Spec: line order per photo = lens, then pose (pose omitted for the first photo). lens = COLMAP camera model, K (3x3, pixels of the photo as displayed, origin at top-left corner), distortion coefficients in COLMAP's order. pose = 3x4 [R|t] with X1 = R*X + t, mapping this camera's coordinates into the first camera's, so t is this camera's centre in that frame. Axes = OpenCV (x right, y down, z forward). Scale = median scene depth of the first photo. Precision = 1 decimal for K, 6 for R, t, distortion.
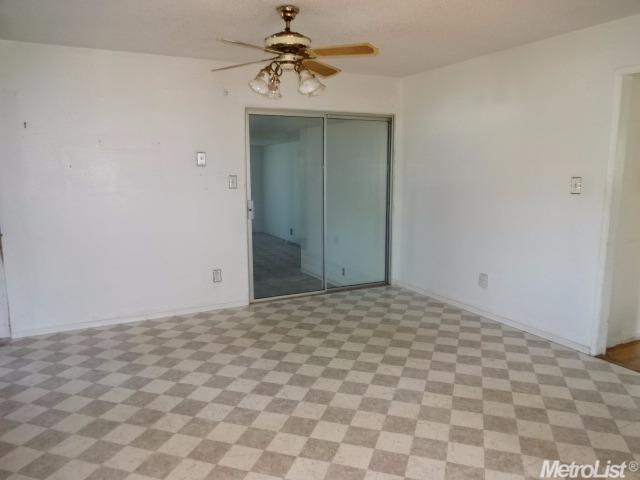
lens RADIAL K [[481.8, 0, 320.0], [0, 481.8, 240.0], [0, 0, 1]] dist [0.007885, 0.004188]
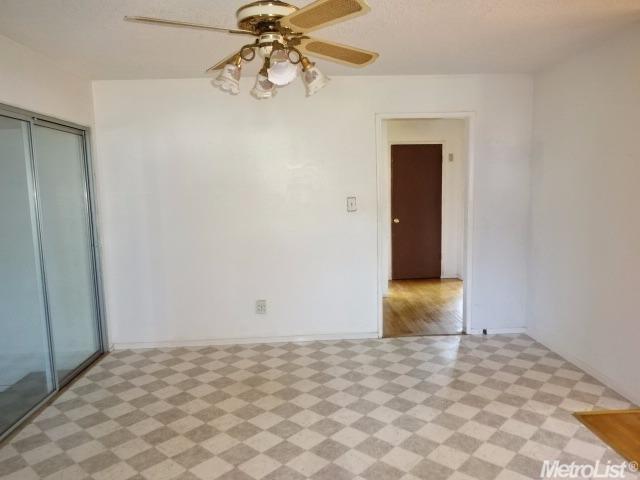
lens RADIAL K [[481.8, 0, 320.0], [0, 481.8, 240.0], [0, 0, 1]] dist [0.007885, 0.004188]
pose [[0.407075, -0.111301, 0.906588, -0.571380], [0.163229, 0.985435, 0.047688, -0.090745], [-0.898691, 0.128569, 0.419313, 0.550343]]
